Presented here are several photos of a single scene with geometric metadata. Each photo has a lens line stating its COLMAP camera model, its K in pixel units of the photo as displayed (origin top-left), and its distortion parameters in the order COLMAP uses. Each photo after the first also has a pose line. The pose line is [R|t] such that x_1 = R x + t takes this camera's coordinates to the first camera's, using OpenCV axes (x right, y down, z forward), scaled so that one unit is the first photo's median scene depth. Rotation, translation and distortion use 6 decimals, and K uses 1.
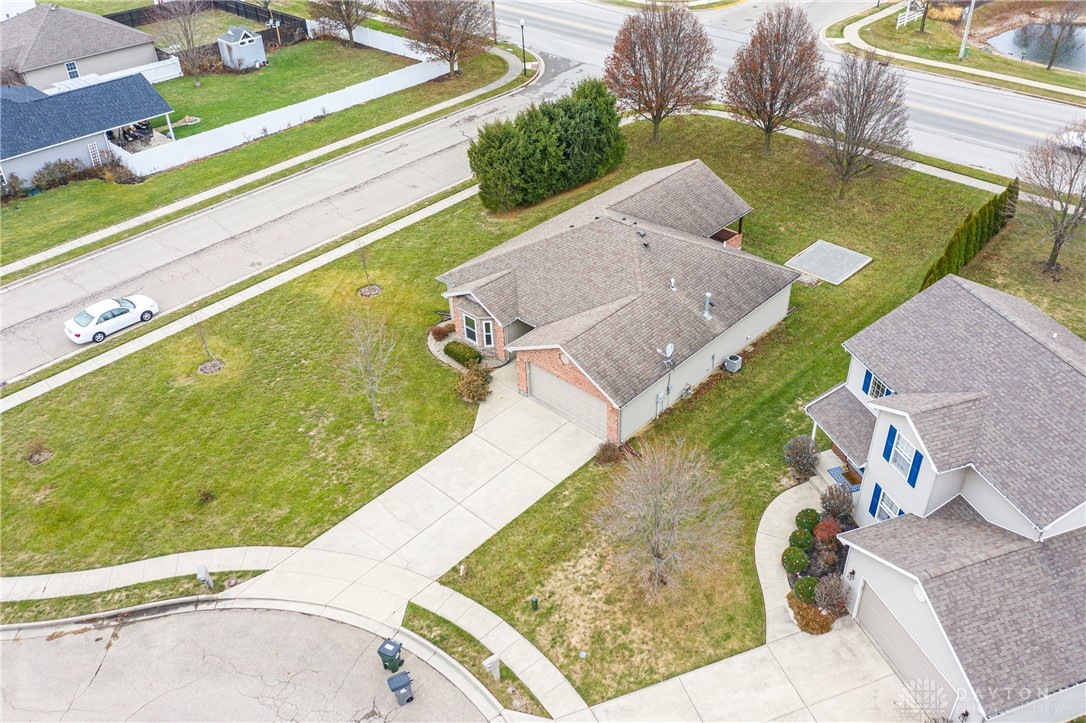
lens RADIAL K [[890.0, 0, 575.8], [0, 890.0, 362.5], [0, 0, 1]] dist [-0.003014, -0.000323]
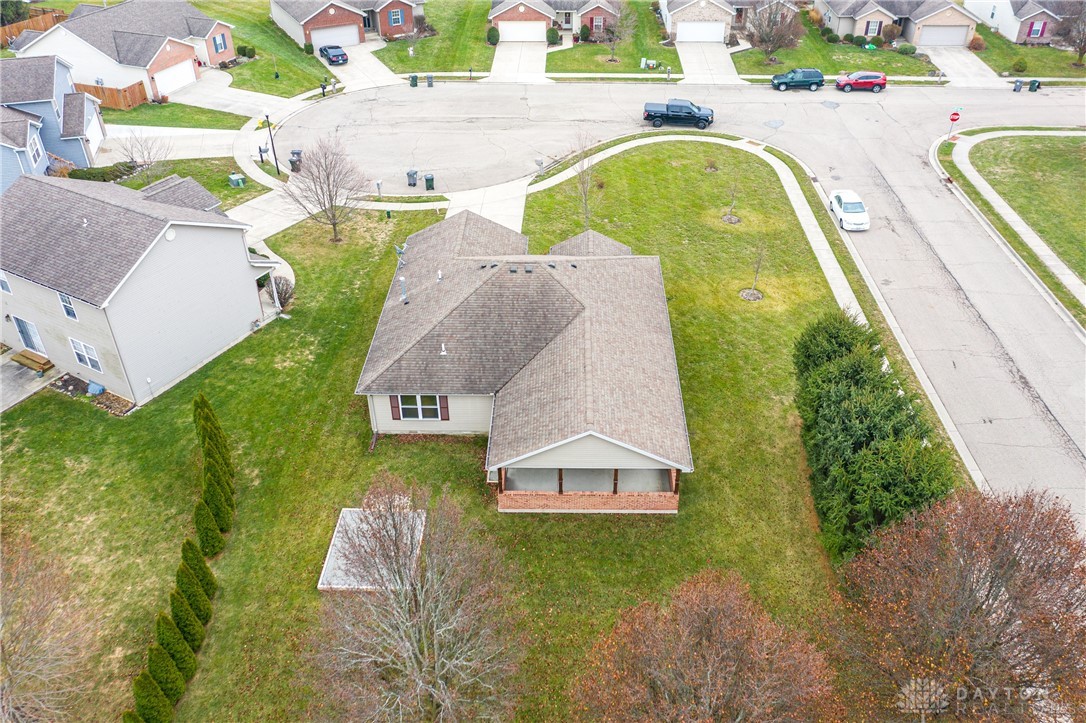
lens RADIAL K [[890.0, 0, 575.8], [0, 890.0, 362.5], [0, 0, 1]] dist [-0.003014, -0.000323]
pose [[-0.745692, 0.394429, -0.537000, 0.531519], [-0.382576, 0.406390, 0.829749, -0.877469], [0.545508, 0.824180, -0.152143, 1.195793]]
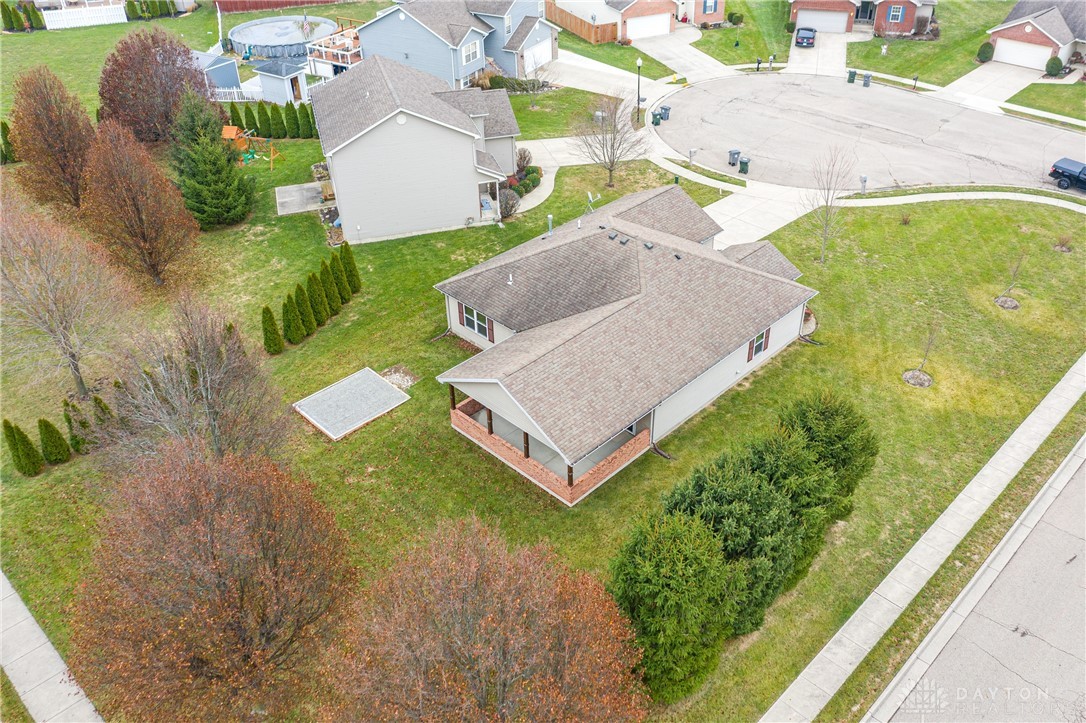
lens RADIAL K [[932.5, 0, 580.8], [0, 932.5, 342.3], [0, 0, 1]] dist [-0.000004, 0.002290]
pose [[-0.999415, -0.001210, 0.034188, 0.060557], [0.031548, 0.353883, 0.934757, -0.995188], [-0.013230, 0.935289, -0.353638, 1.383521]]
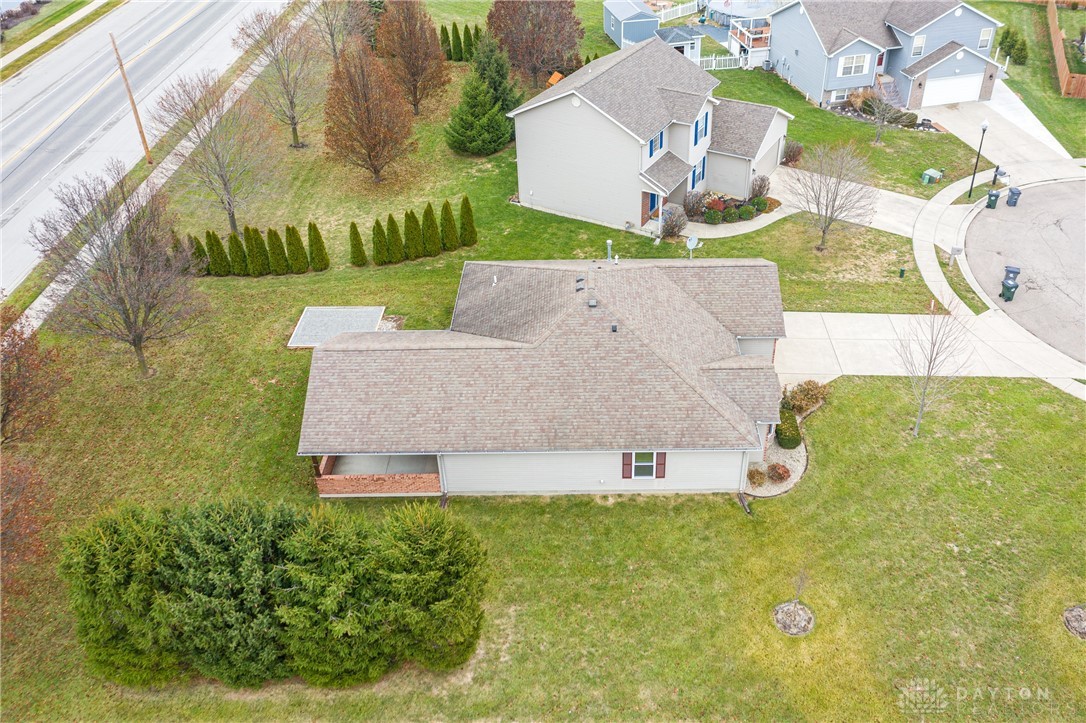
lens RADIAL K [[932.5, 0, 580.8], [0, 932.5, 342.3], [0, 0, 1]] dist [-0.000004, 0.002290]
pose [[-0.662861, -0.410662, 0.626077, -0.490067], [0.454772, 0.443446, 0.772359, -0.772989], [-0.594810, 0.796689, -0.107185, 1.083555]]
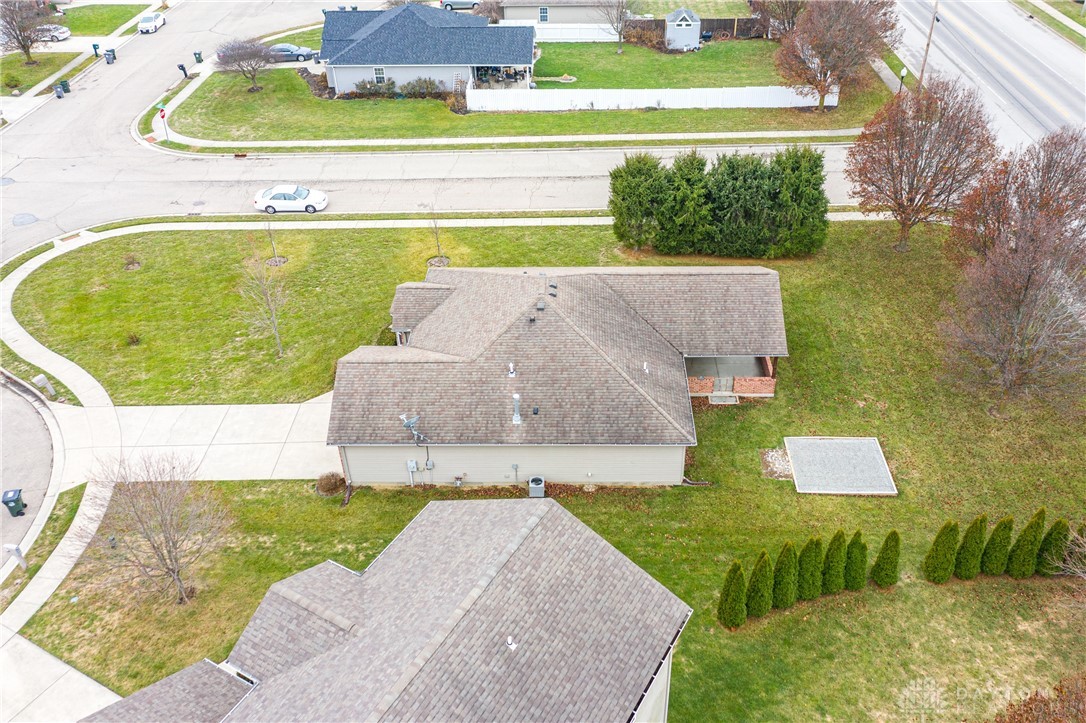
lens RADIAL K [[890.0, 0, 575.8], [0, 890.0, 362.5], [0, 0, 1]] dist [-0.003014, -0.000323]
pose [[0.664489, 0.445626, -0.599893, 0.605377], [-0.437608, 0.882753, 0.171018, -0.244158], [0.605767, 0.148878, 0.781589, 0.315968]]
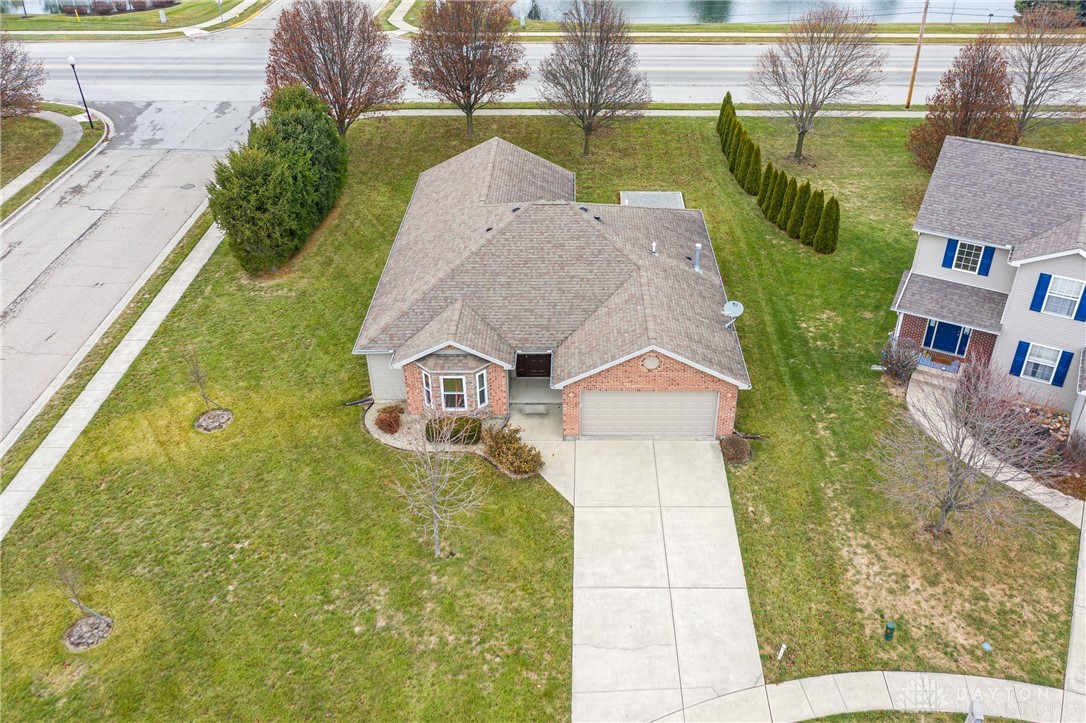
lens RADIAL K [[876.4, 0, 570.5], [0, 876.4, 349.1], [0, 0, 1]] dist [-0.007022, 0.003064]
pose [[0.748046, -0.350614, 0.563469, -0.411952], [0.379033, 0.922661, 0.070926, -0.080560], [-0.544758, 0.160517, 0.823087, 0.330241]]
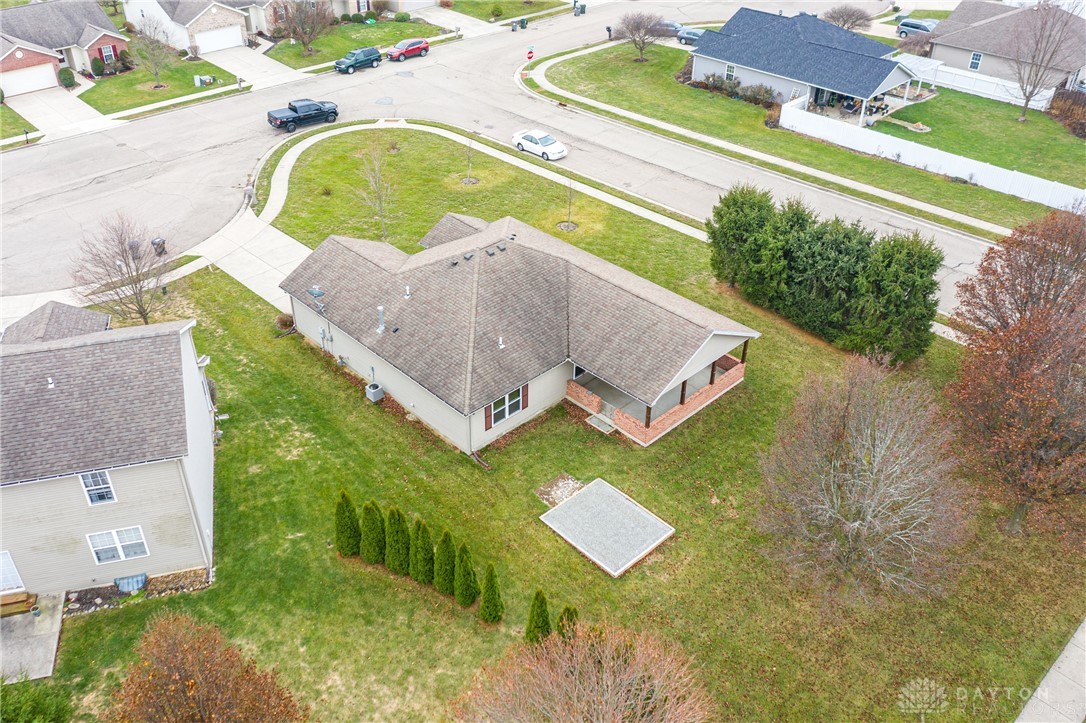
lens RADIAL K [[895.3, 0, 524.7], [0, 895.3, 361.4], [0, 0, 1]] dist [-0.001893, -0.000084]
pose [[-0.076075, 0.584211, -0.808028, 0.859090], [-0.581328, 0.632411, 0.511970, -0.566070], [0.810105, 0.508678, 0.291508, 0.766826]]
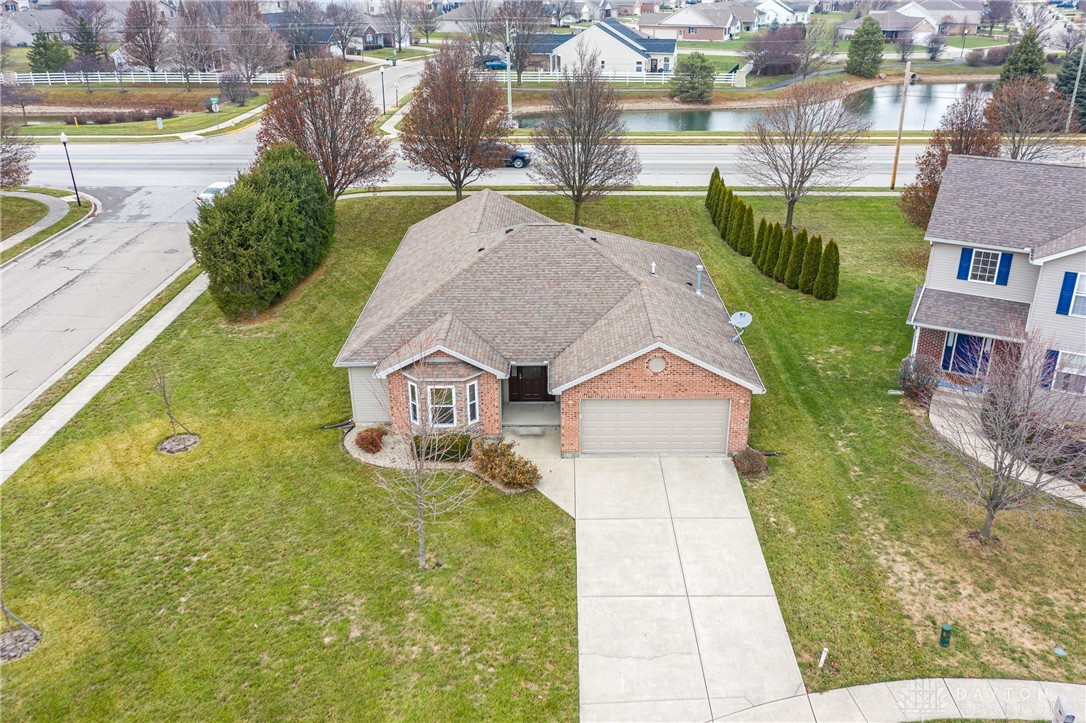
lens RADIAL K [[866.7, 0, 561.6], [0, 866.7, 358.0], [0, 0, 1]] dist [-0.003260, -0.002187]
pose [[0.740610, -0.262033, 0.618737, -0.419233], [0.383586, 0.920914, -0.069136, 0.007964], [-0.551687, 0.288542, 0.782550, 0.402795]]
